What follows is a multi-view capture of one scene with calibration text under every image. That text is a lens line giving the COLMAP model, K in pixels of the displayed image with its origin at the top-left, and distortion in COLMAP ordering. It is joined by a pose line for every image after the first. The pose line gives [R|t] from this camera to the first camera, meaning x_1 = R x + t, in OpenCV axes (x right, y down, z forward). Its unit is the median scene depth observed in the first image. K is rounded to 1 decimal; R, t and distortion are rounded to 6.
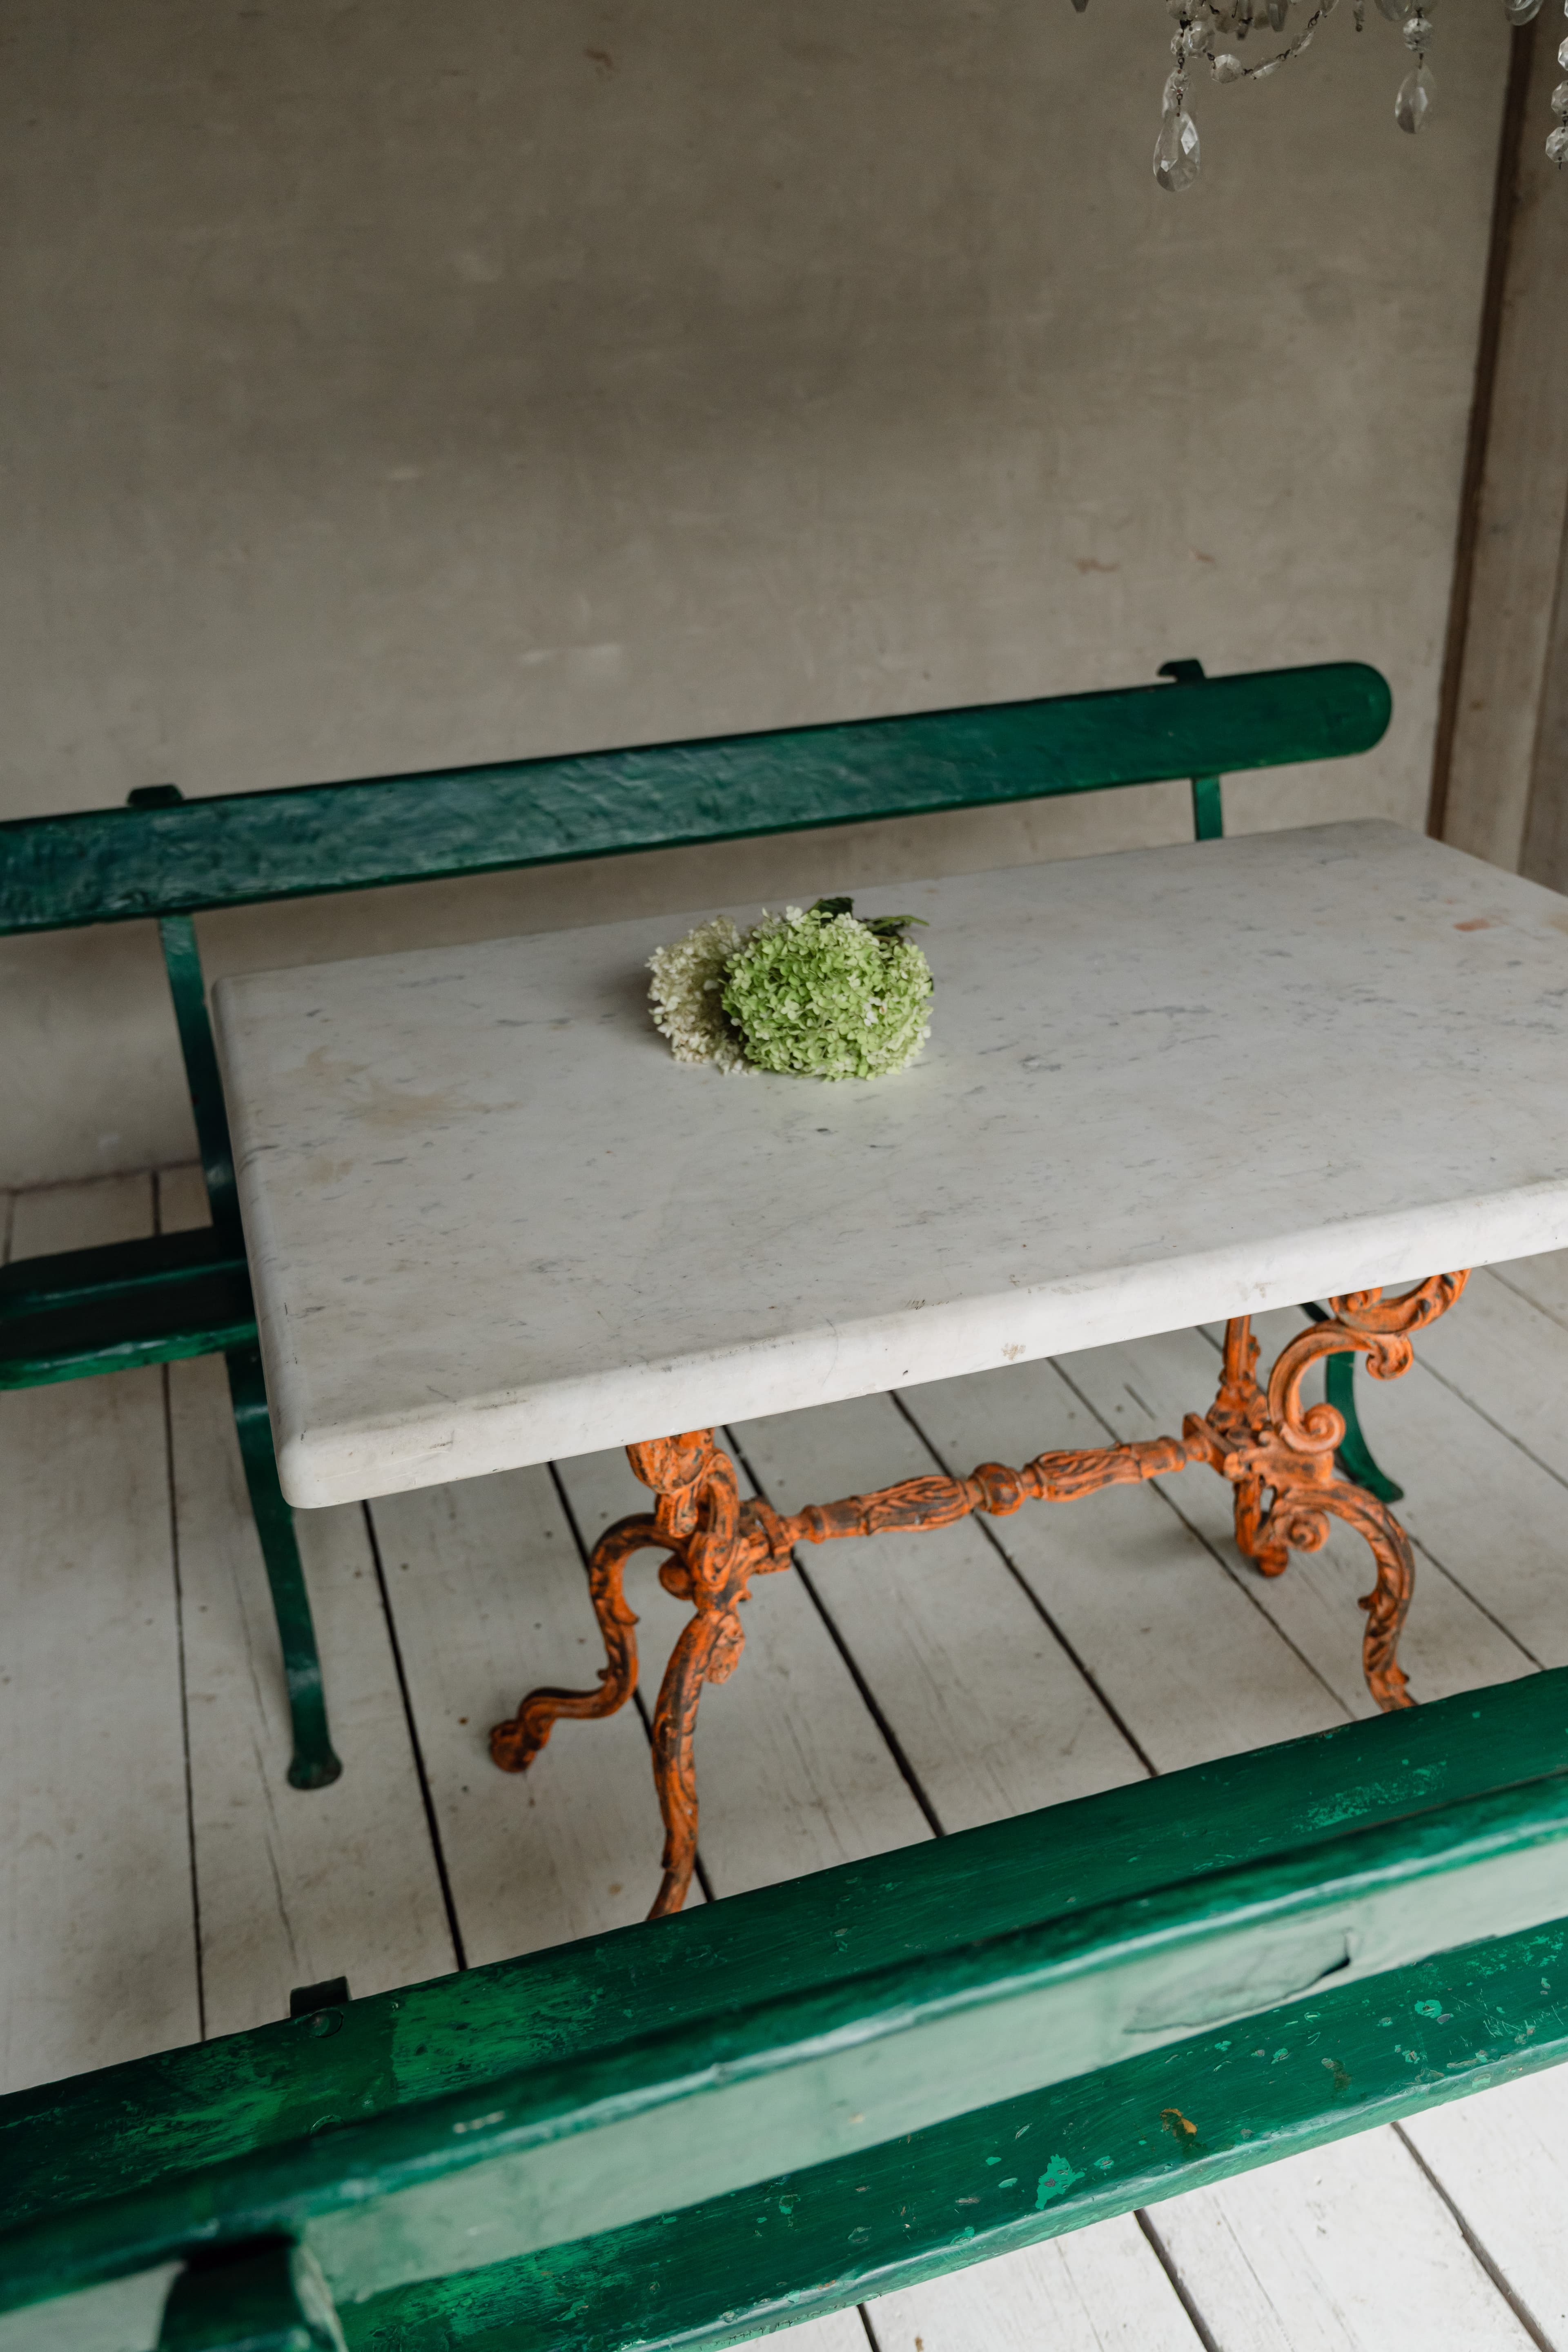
lens RADIAL K [[1893.2, 0, 785.2], [0, 1893.2, 1180.5], [0, 0, 1]] dist [-0.017233, 0.012961]
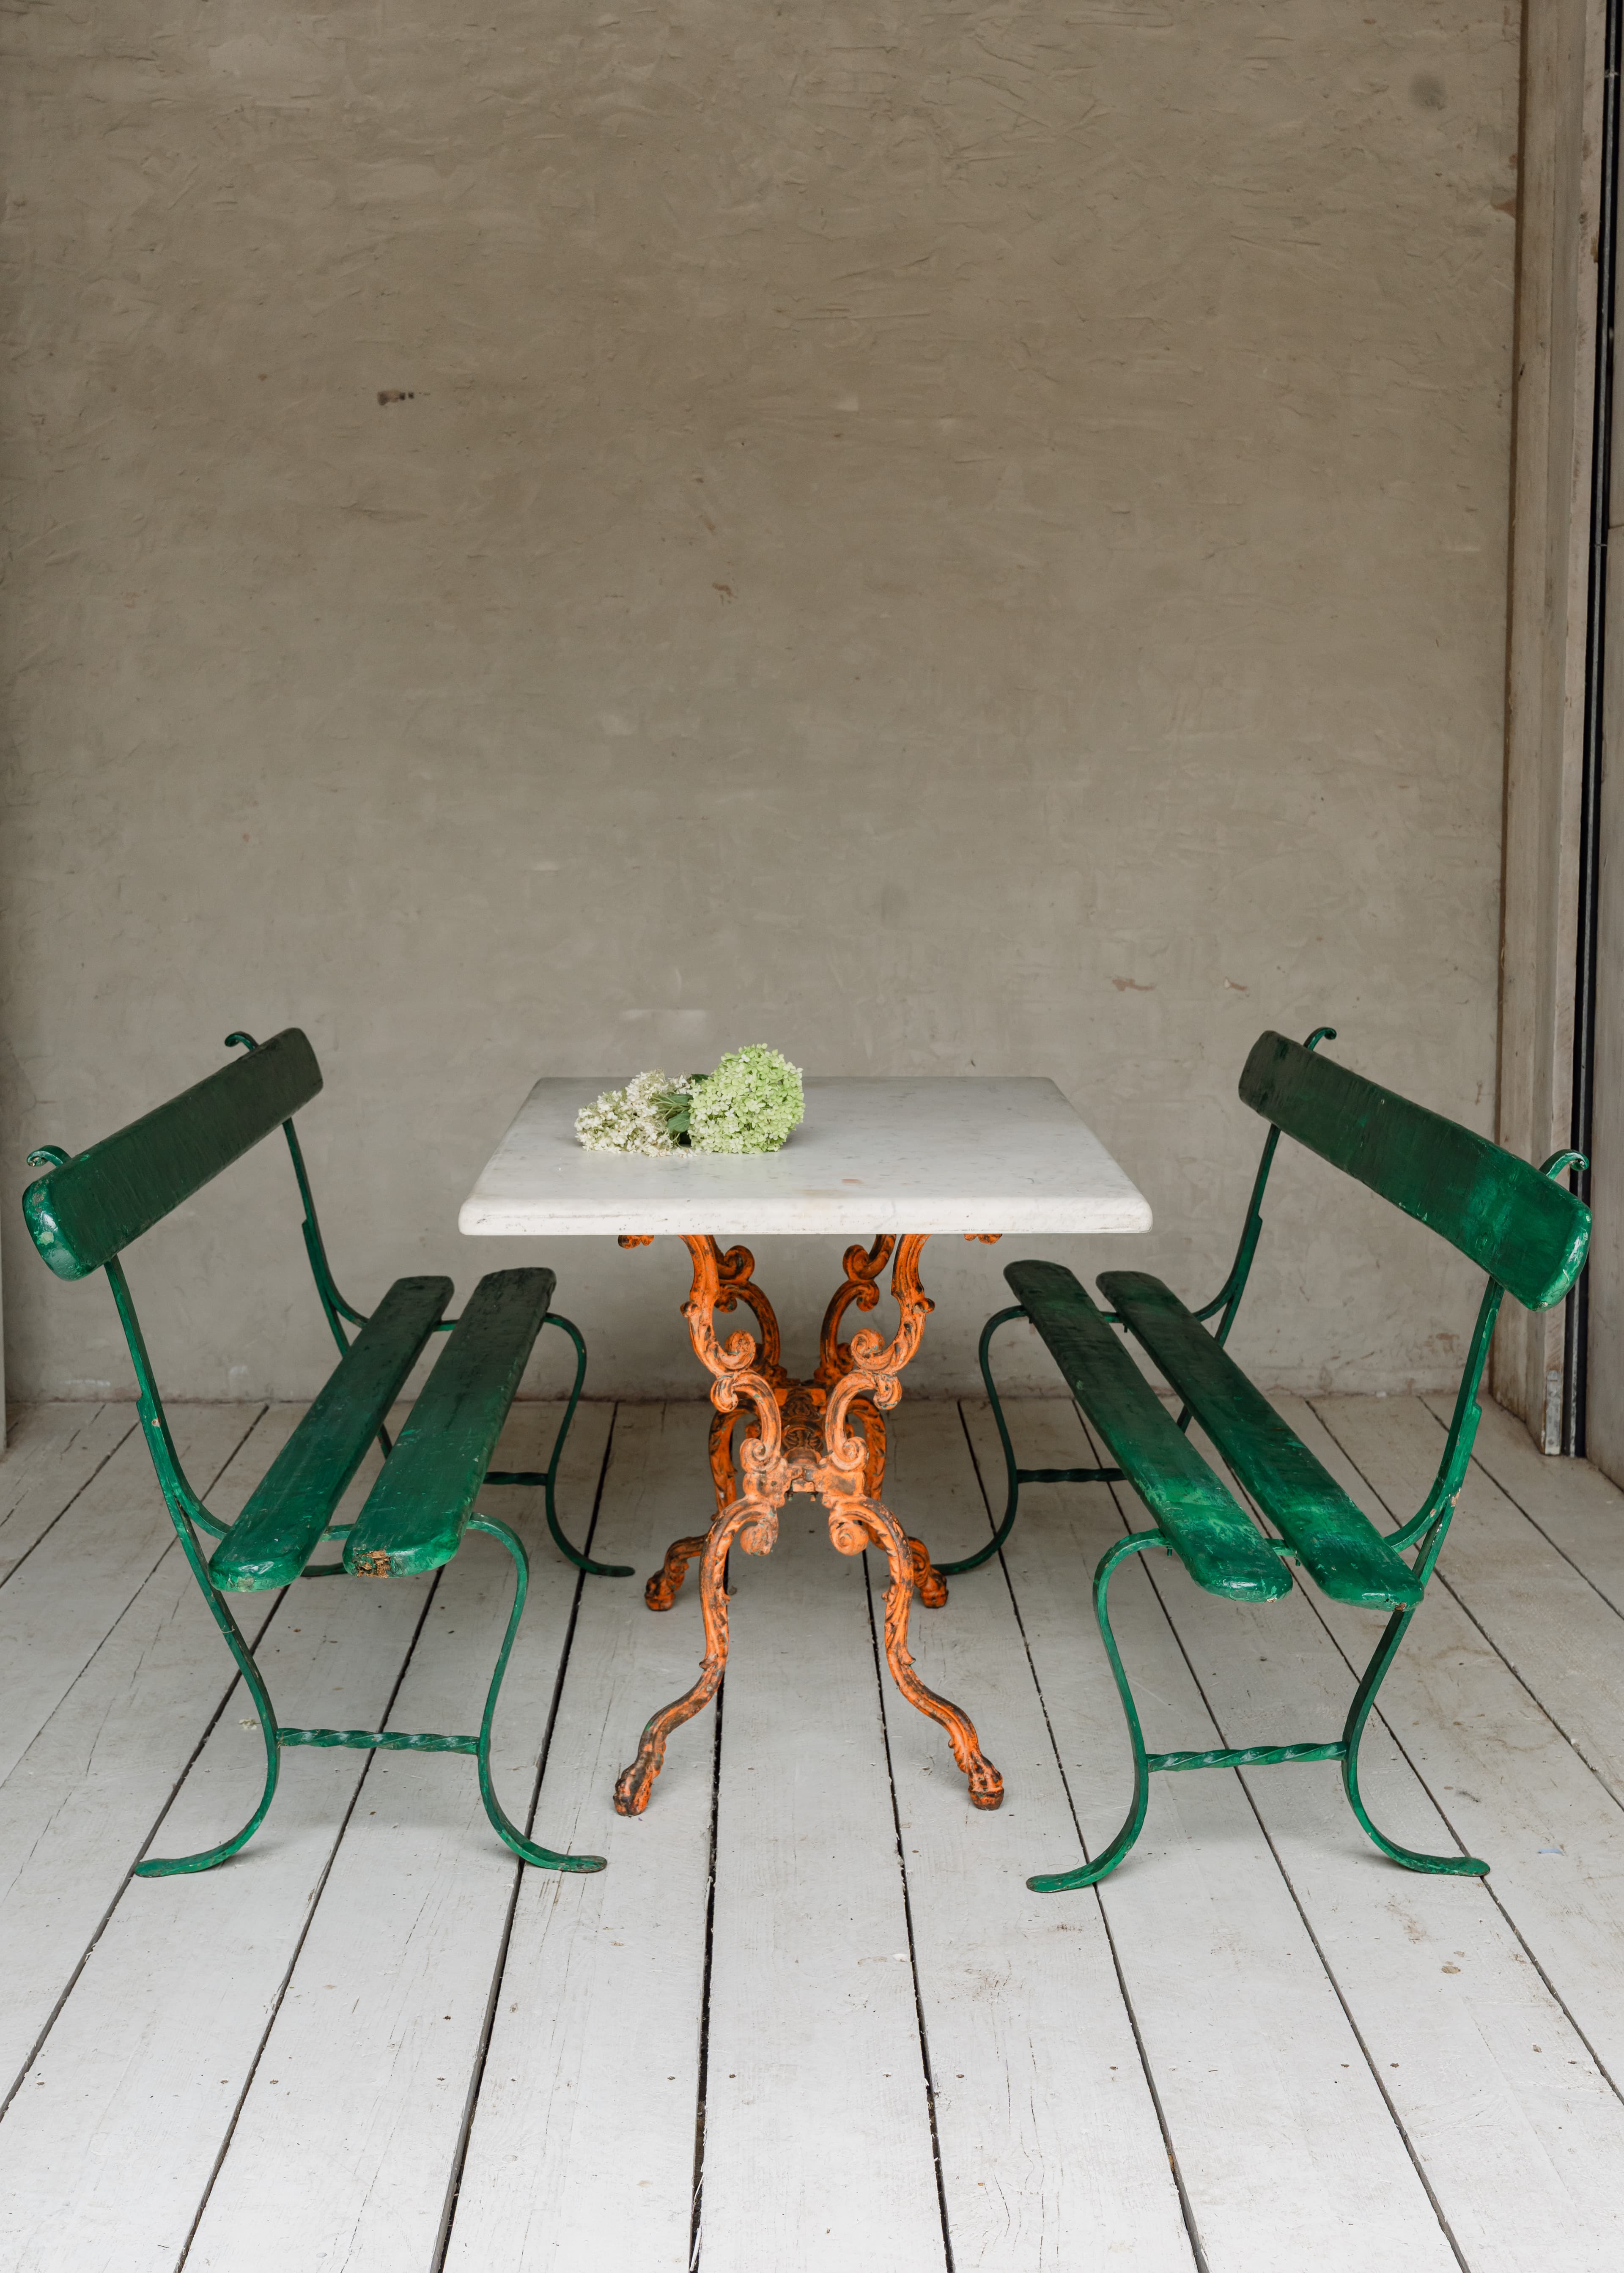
lens RADIAL K [[3049.0, 0, 849.1], [0, 3049.0, 1091.3], [0, 0, 1]] dist [0.006708, 0.000000]
pose [[0.961351, 0.074709, -0.264997, 0.757627], [-0.159357, 0.935863, -0.314269, 0.530359], [0.224523, 0.344352, 0.911598, -1.086220]]
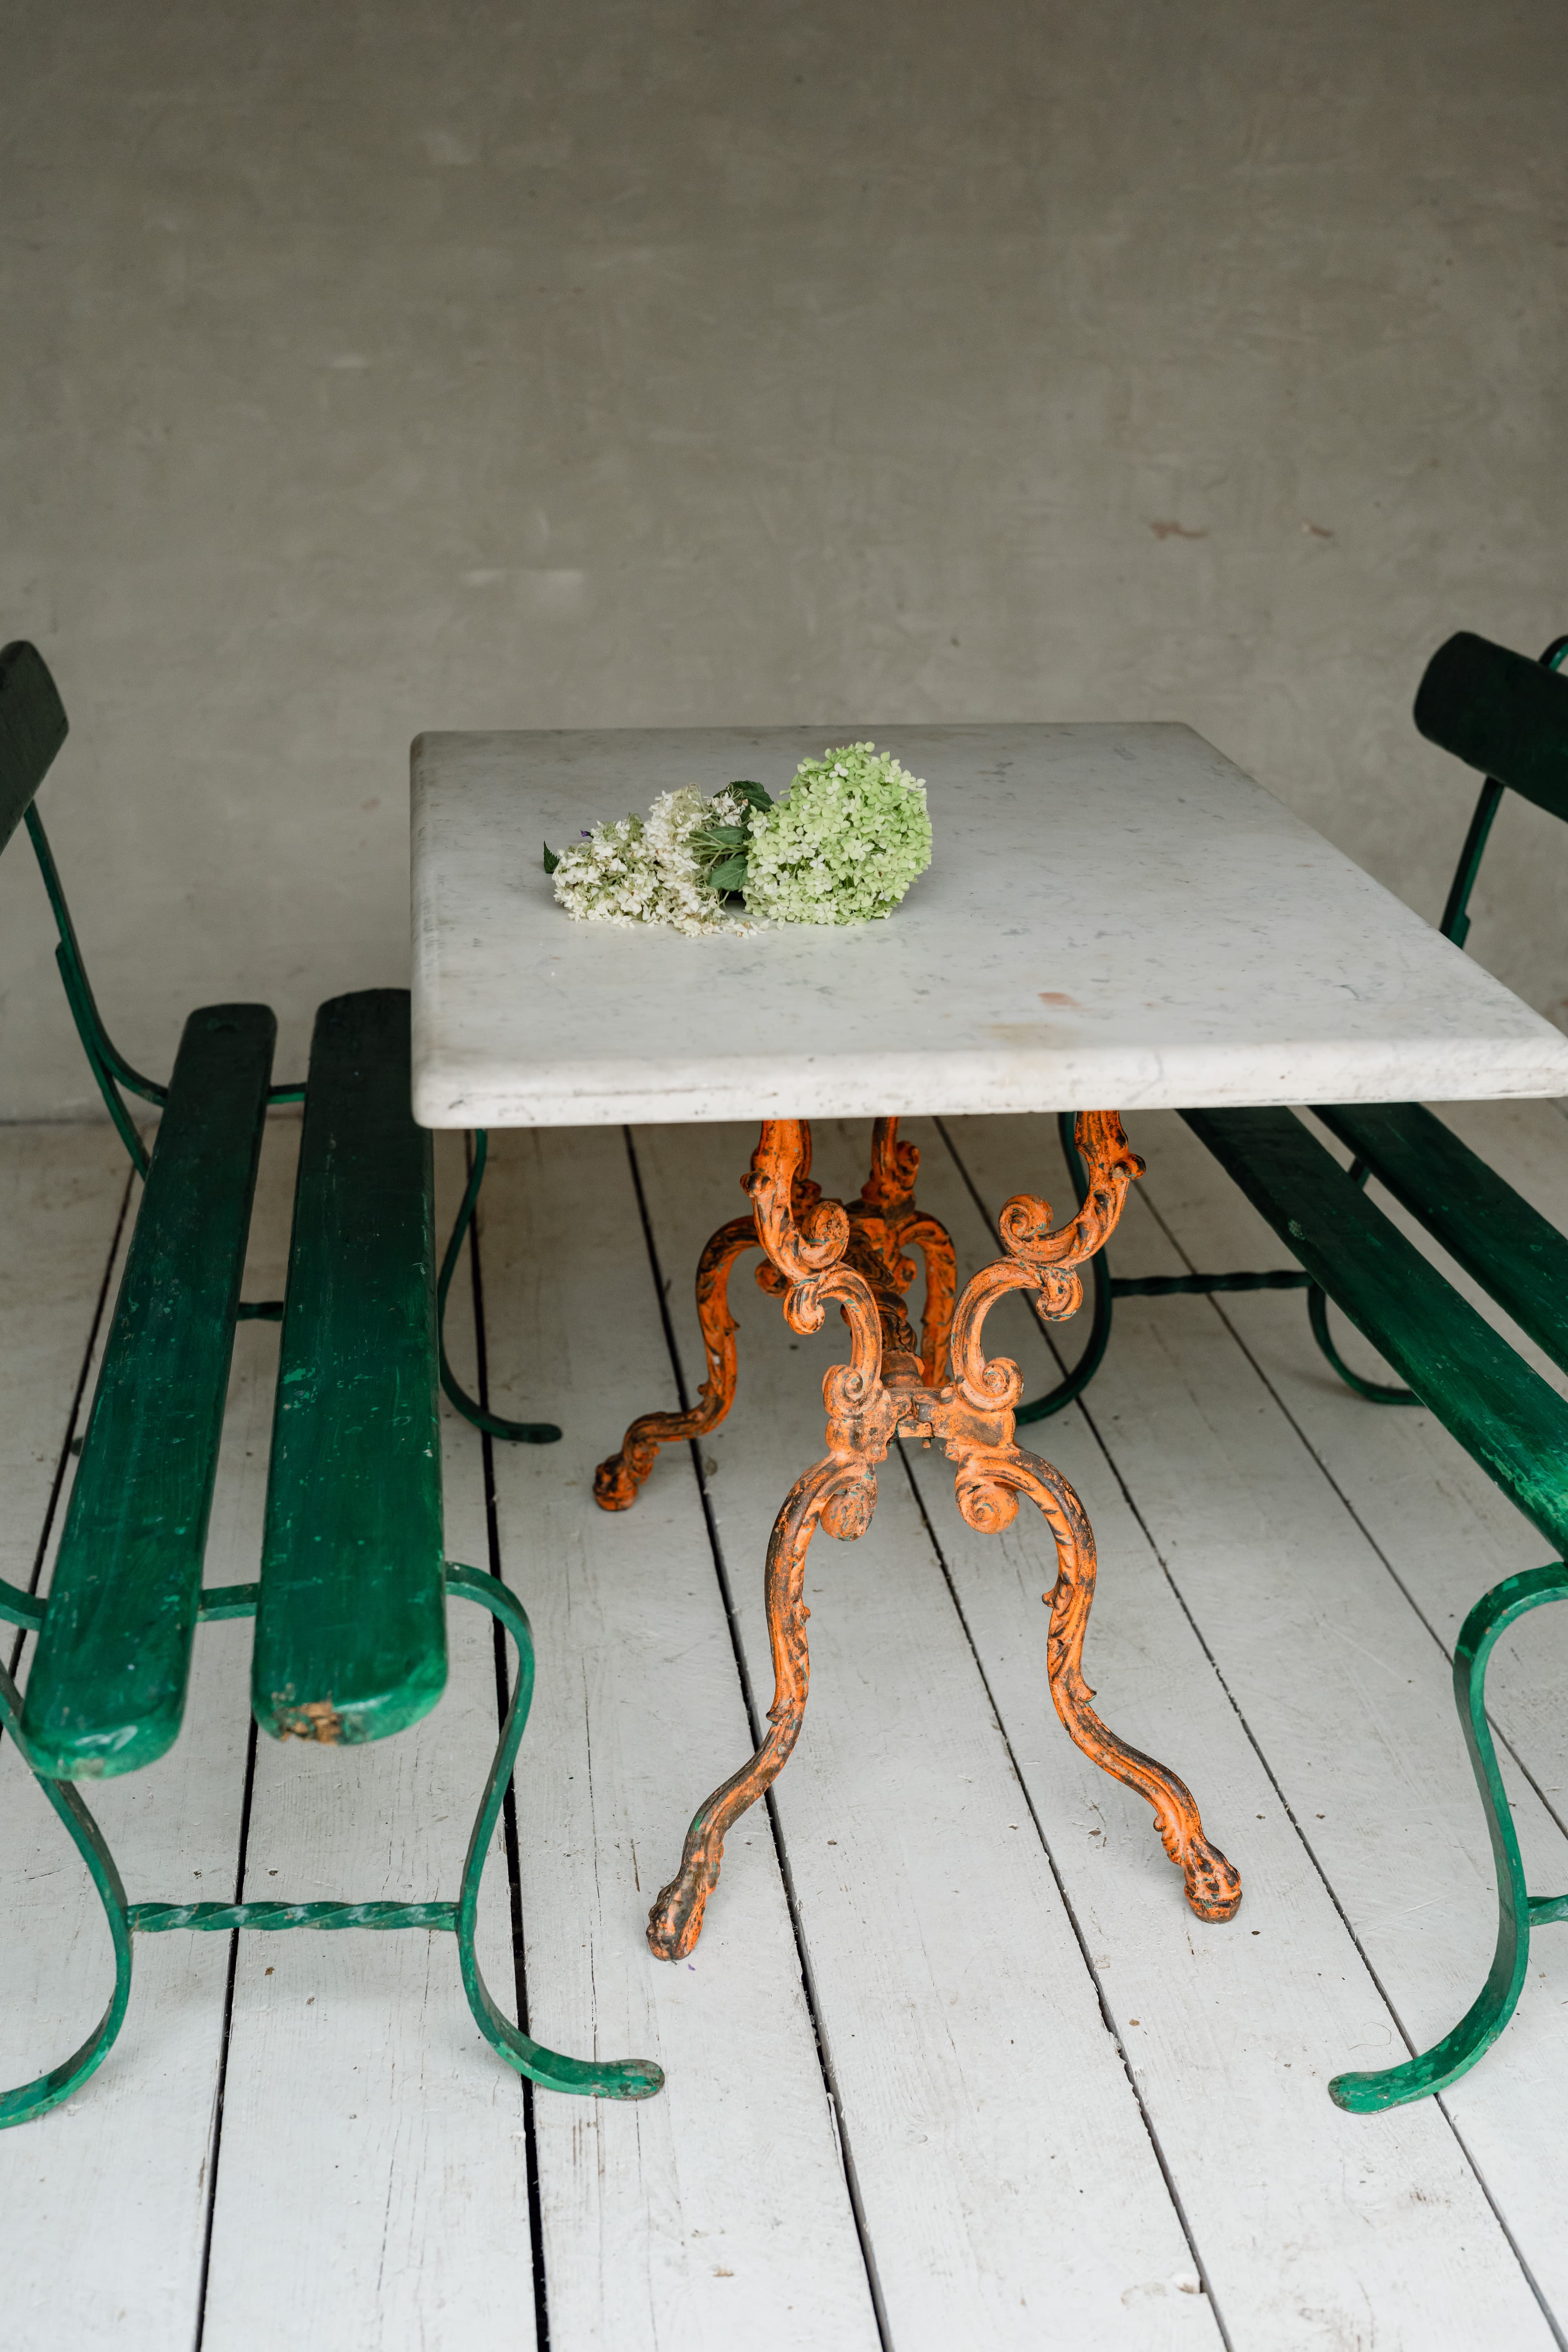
lens RADIAL K [[3255.5, 0, 796.7], [0, 3255.5, 1195.3], [0, 0, 1]] dist [0.002099, 0.000000]
pose [[0.980994, 0.105870, -0.162613, 0.402356], [-0.127414, 0.983513, -0.128329, 0.250585], [0.146346, 0.146609, 0.978309, -0.570099]]
